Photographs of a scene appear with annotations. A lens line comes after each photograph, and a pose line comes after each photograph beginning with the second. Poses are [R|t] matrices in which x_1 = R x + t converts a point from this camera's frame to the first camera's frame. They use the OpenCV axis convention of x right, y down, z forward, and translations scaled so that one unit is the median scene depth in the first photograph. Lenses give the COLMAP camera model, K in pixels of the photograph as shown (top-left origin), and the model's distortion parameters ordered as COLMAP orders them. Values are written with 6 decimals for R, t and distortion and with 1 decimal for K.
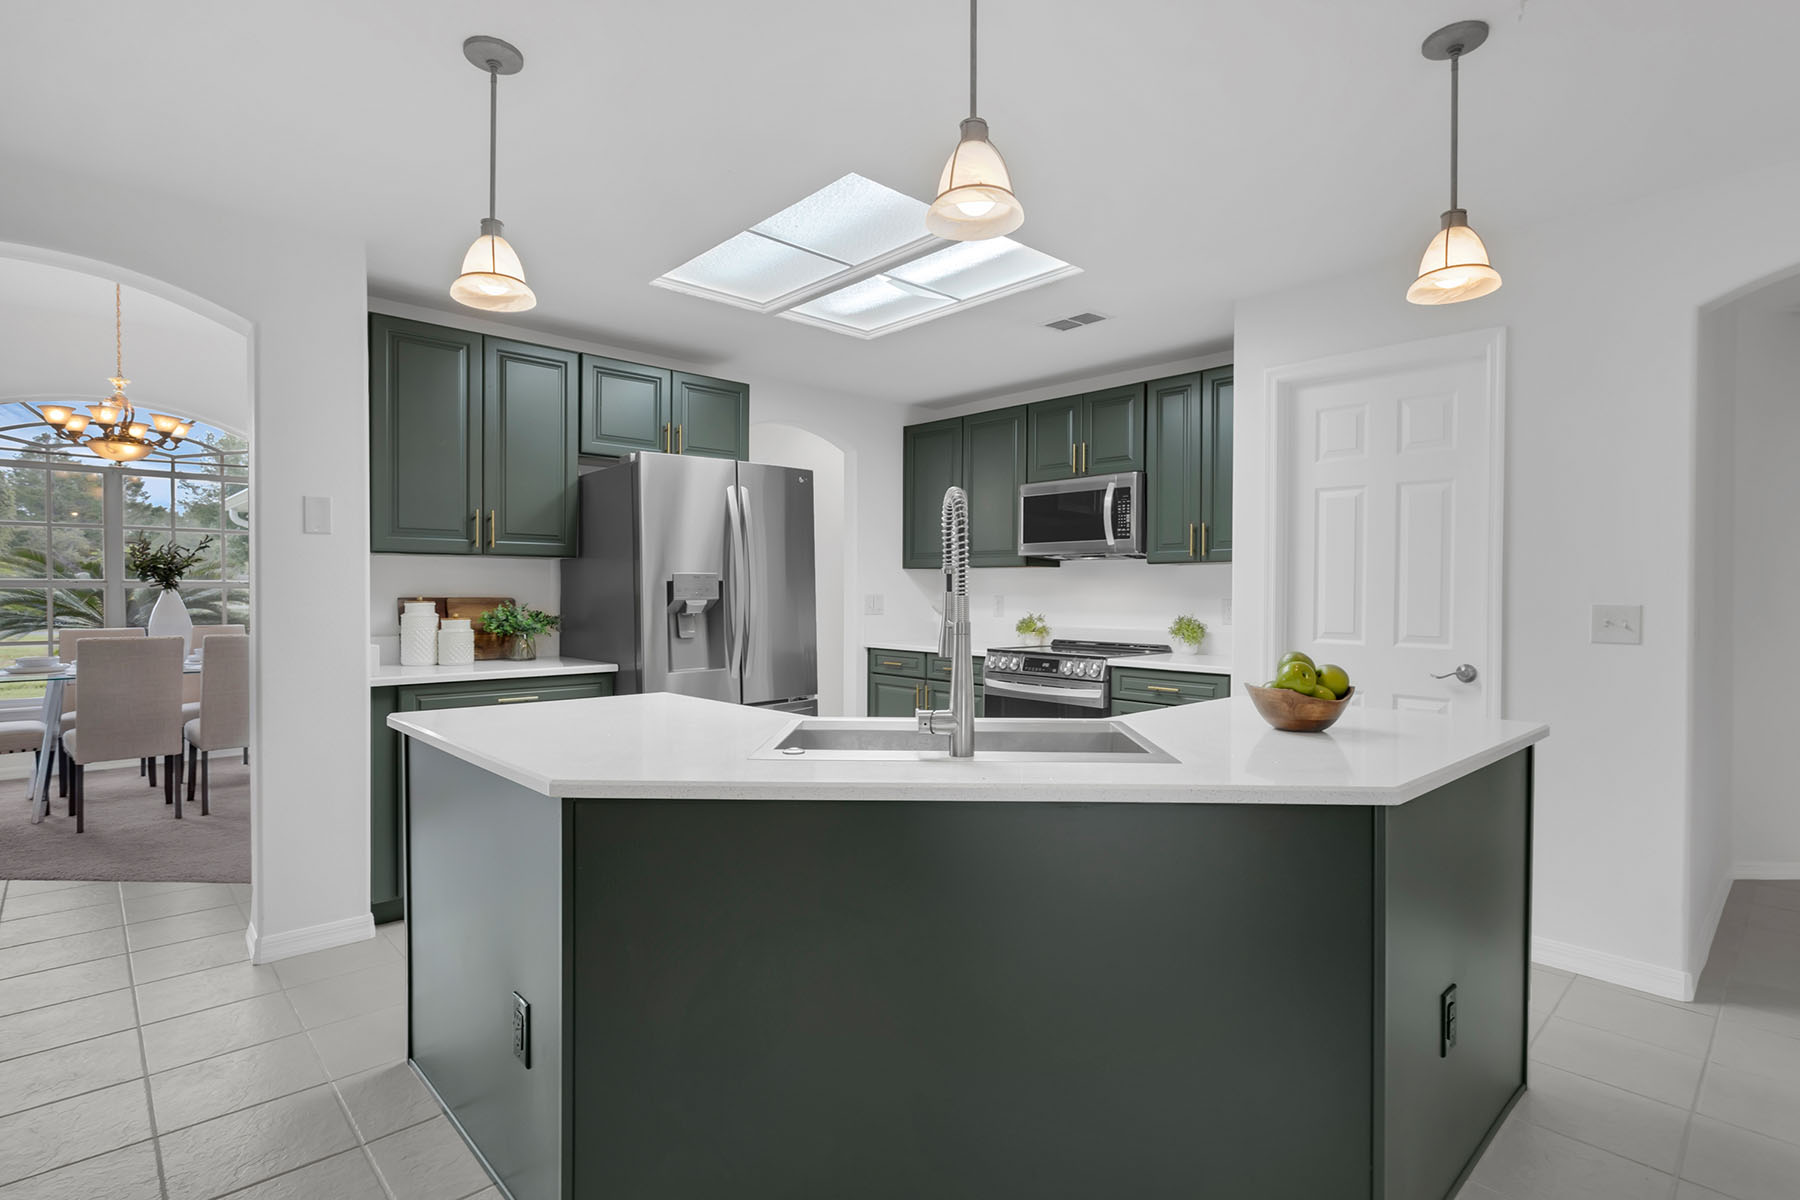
lens RADIAL K [[898.7, 0, 901.6], [0, 898.7, 593.7], [0, 0, 1]] dist [-0.001138, -0.001220]
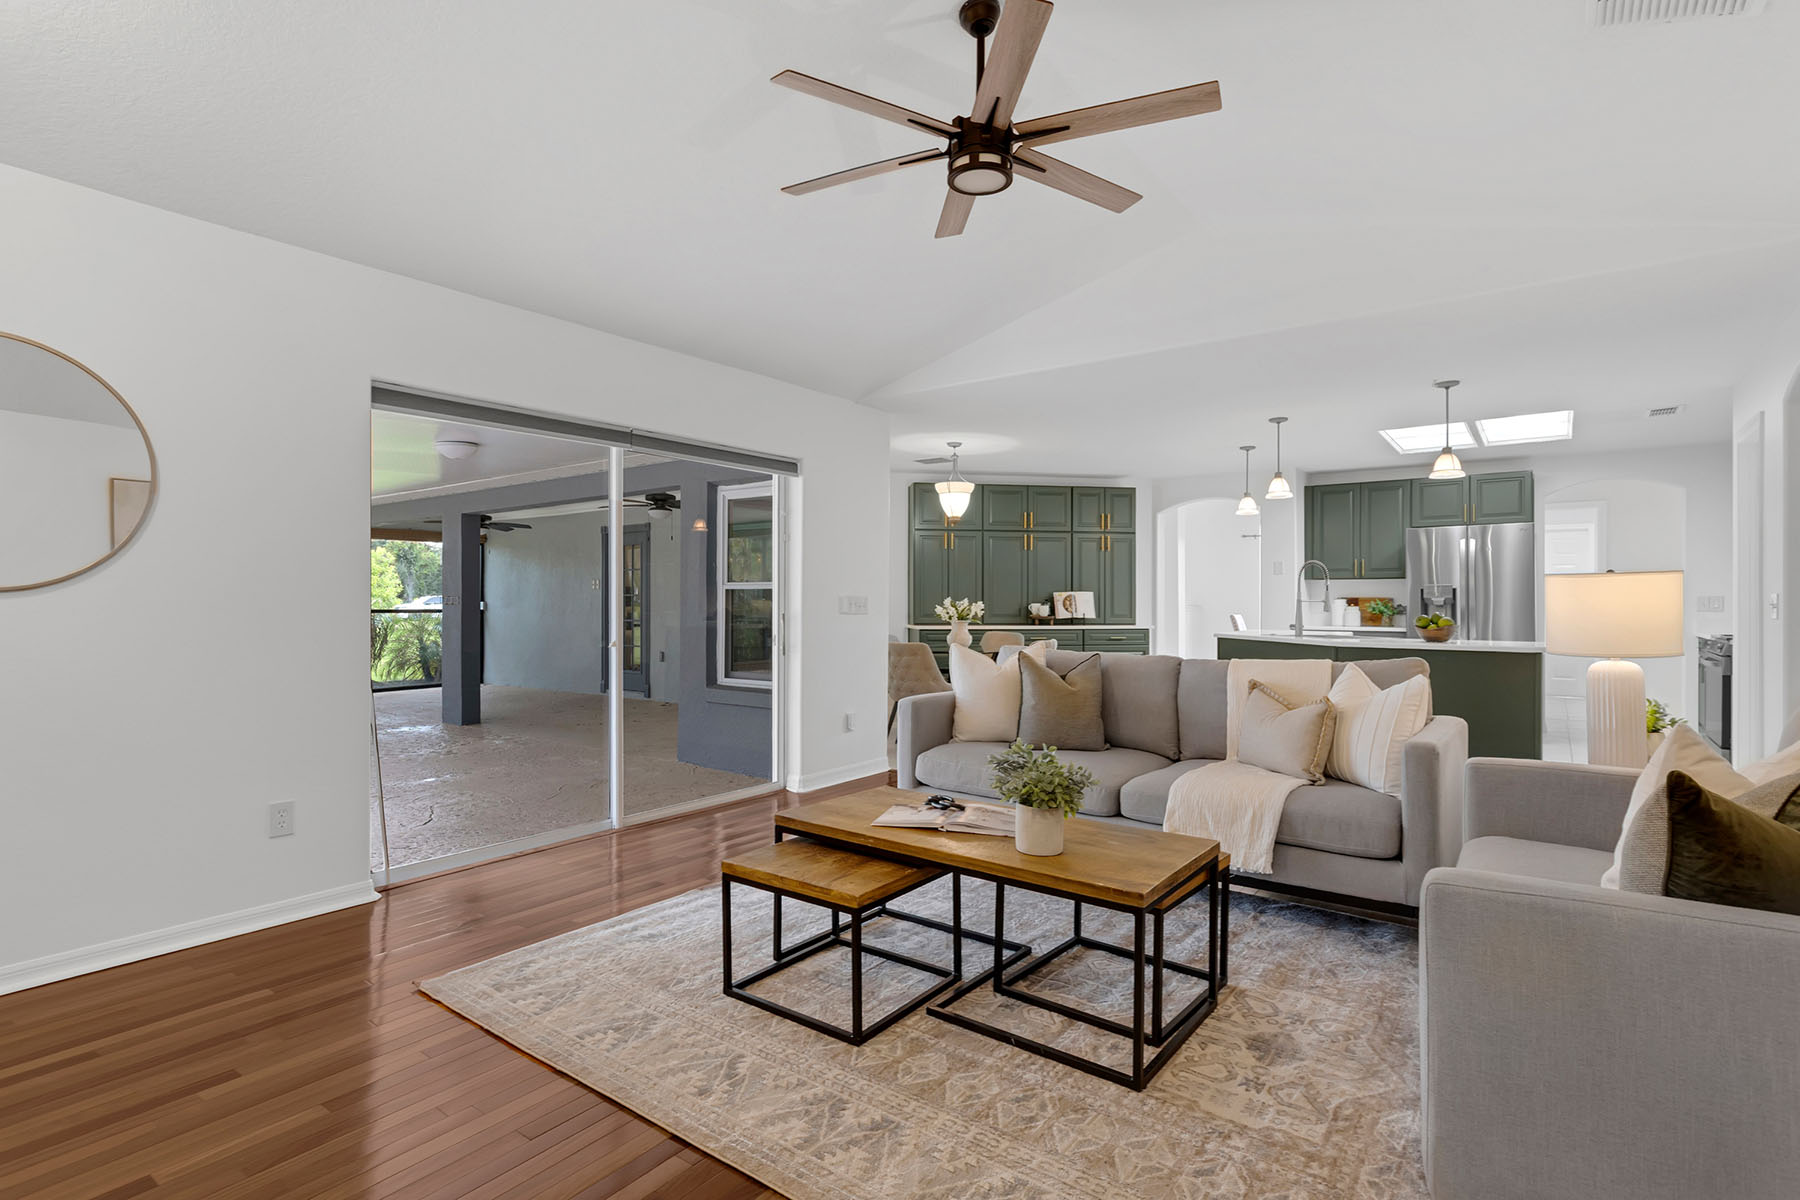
lens RADIAL K [[866.4, 0, 899.1], [0, 866.4, 592.7], [0, 0, 1]] dist [0.001605, 0.000151]
pose [[0.186780, -0.008143, -0.982368, 1.302934], [-0.011626, 0.999877, -0.010499, 0.025259], [0.982333, 0.013382, 0.186663, -0.500328]]
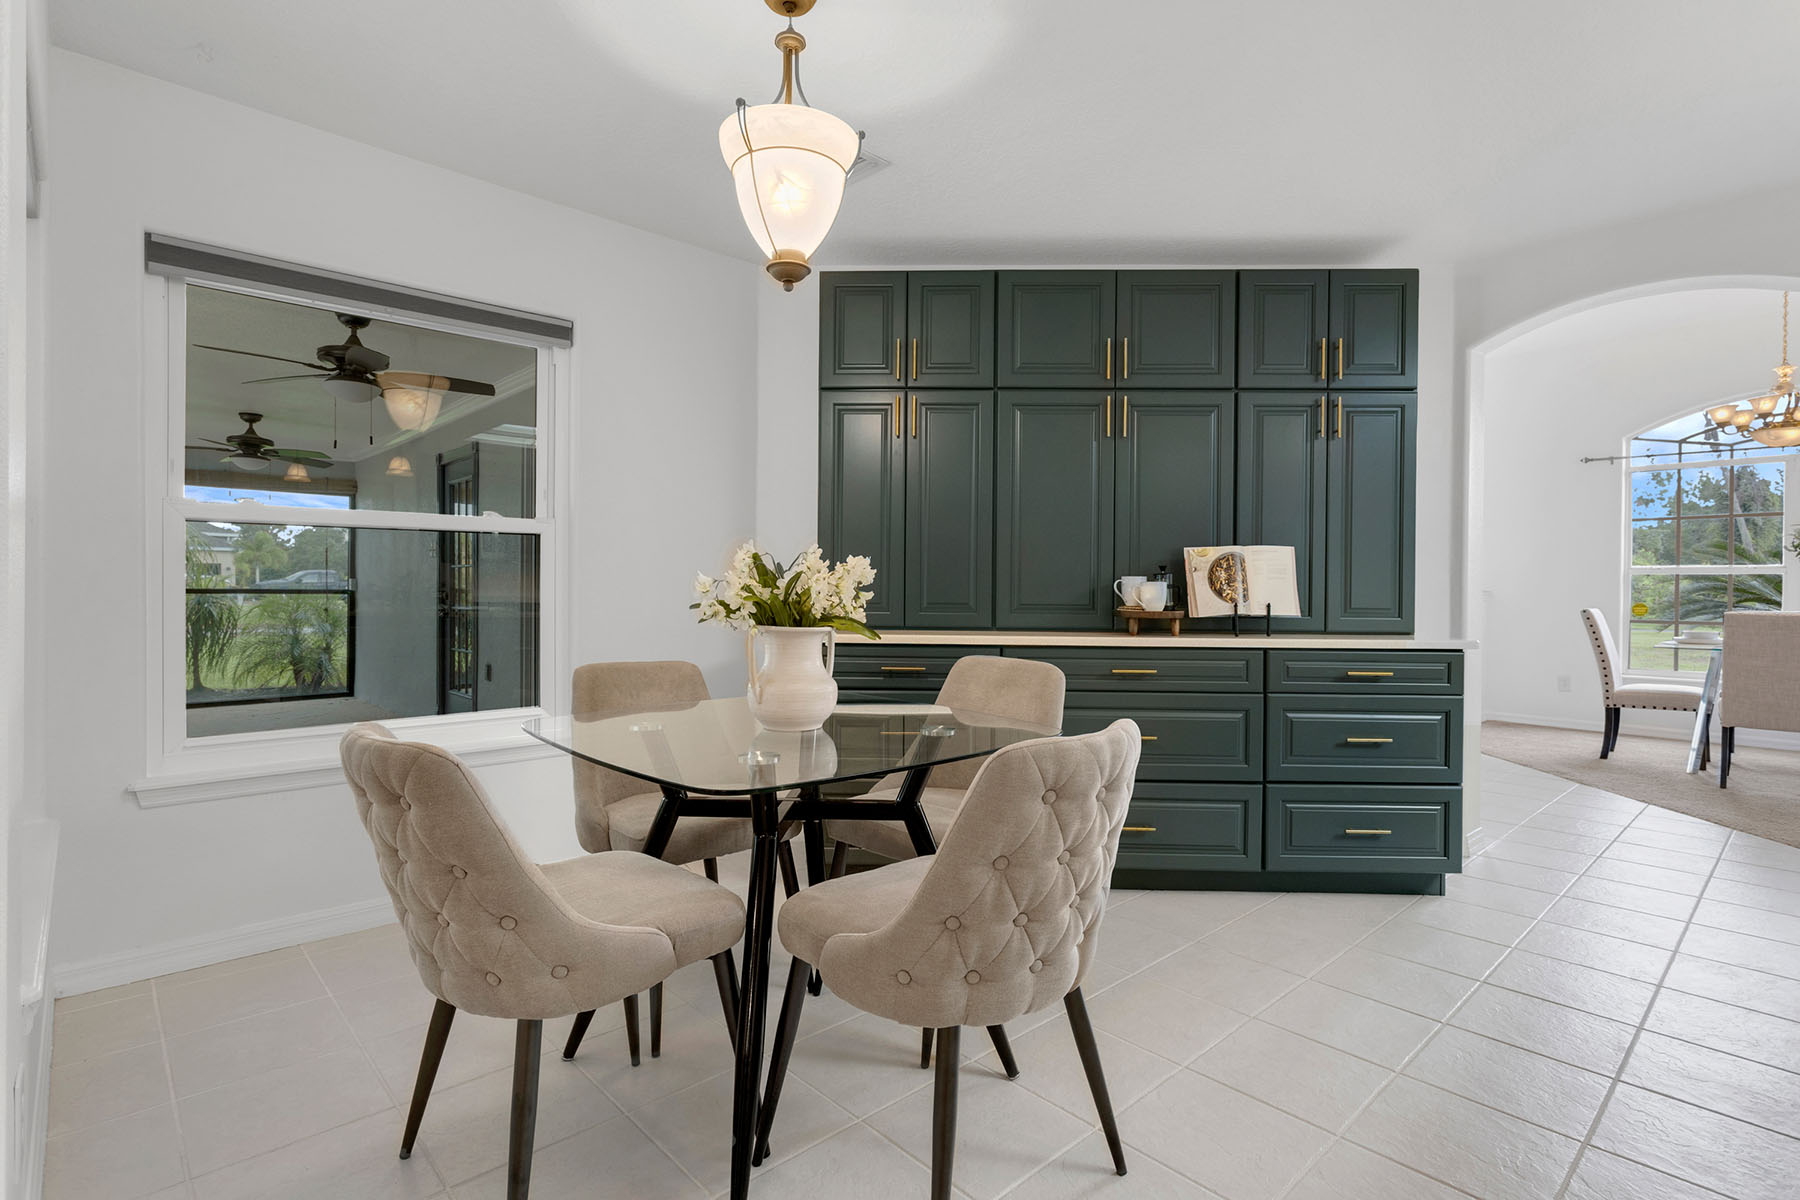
lens RADIAL K [[898.7, 0, 901.6], [0, 898.7, 593.7], [0, 0, 1]] dist [-0.001138, -0.001220]
pose [[0.011928, 0.008918, -0.999889, 0.183112], [-0.017587, 0.999807, 0.008707, 0.037029], [0.999774, 0.017481, 0.012083, -0.030281]]
